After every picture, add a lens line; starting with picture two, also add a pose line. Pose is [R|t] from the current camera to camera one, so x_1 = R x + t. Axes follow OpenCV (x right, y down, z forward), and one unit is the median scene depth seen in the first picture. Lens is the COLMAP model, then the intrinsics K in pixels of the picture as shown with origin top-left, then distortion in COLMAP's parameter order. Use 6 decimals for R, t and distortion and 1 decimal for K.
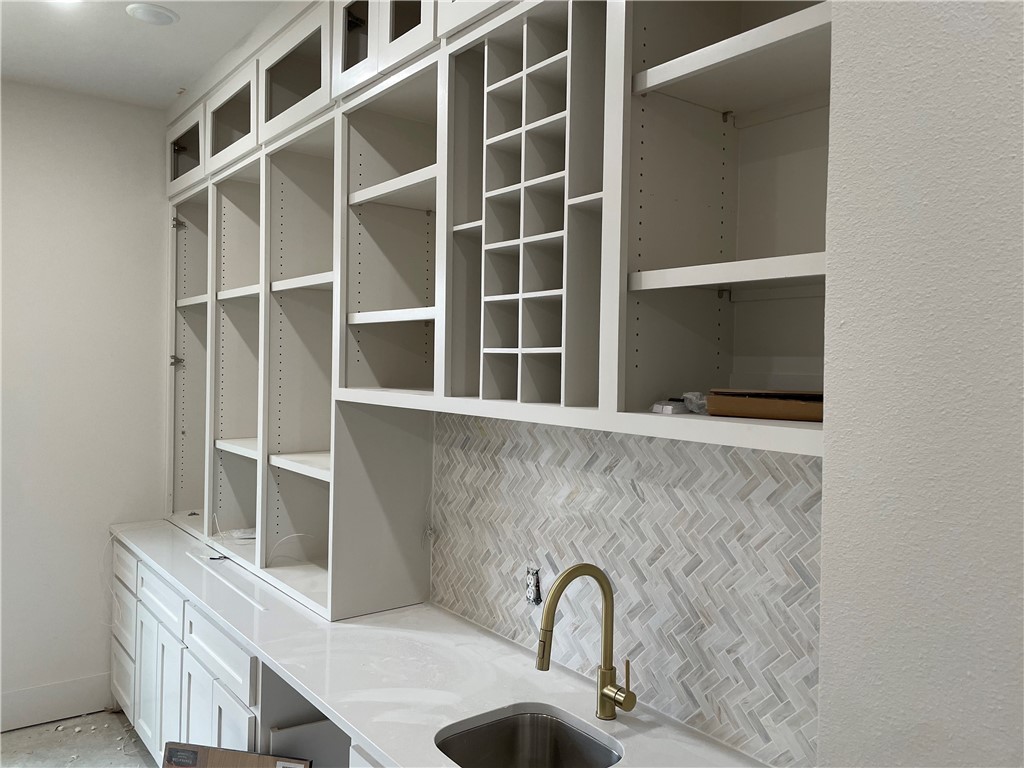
lens RADIAL K [[776.6, 0, 512.0], [0, 776.6, 384.0], [0, 0, 1]] dist [0.071967, -0.003934]
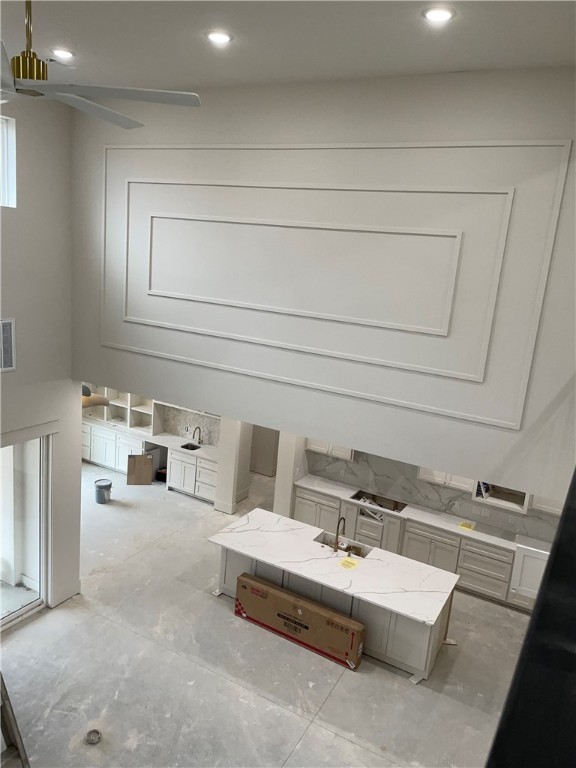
lens RADIAL K [[582.5, 0, 288.0], [0, 582.5, 384.0], [0, 0, 1]] dist [0.071967, -0.003934]
pose [[0.916774, -0.028484, 0.398389, -0.944939], [-0.060117, 0.976249, 0.208142, -0.996337], [-0.394856, -0.214769, 0.893288, -3.076122]]
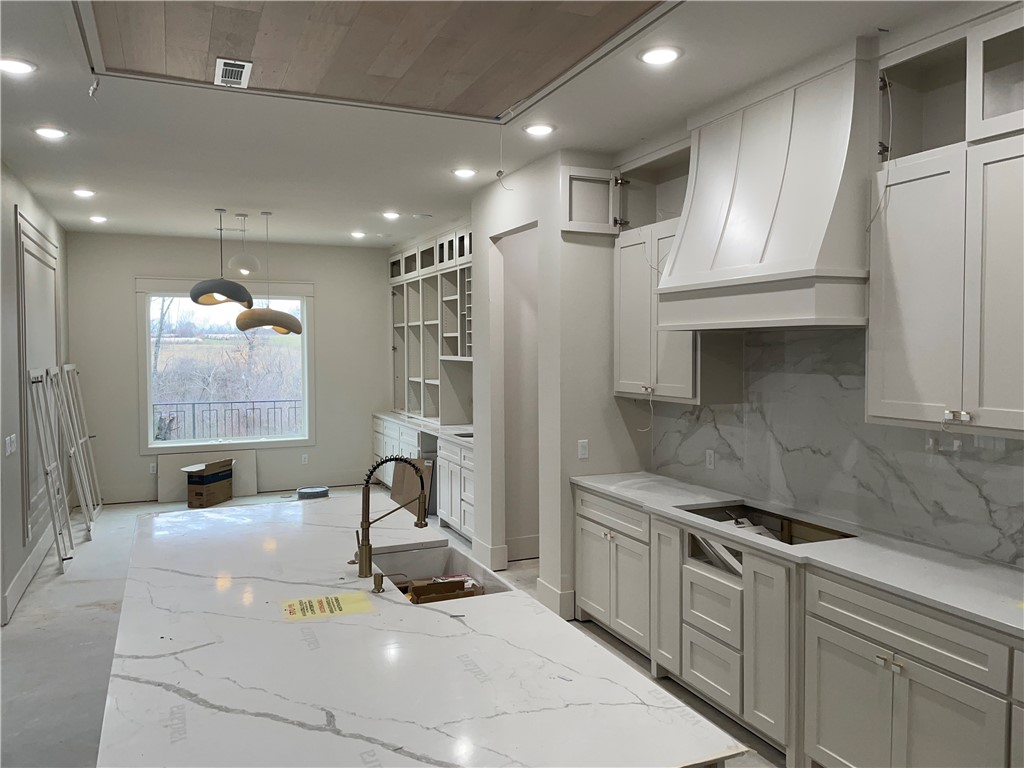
lens RADIAL K [[776.6, 0, 512.0], [0, 776.6, 384.0], [0, 0, 1]] dist [0.071967, -0.003934]
pose [[0.969761, -0.016374, -0.243509, 0.751554], [0.023285, 0.999403, 0.025530, 0.040622], [0.242945, -0.030429, 0.969563, -1.832056]]
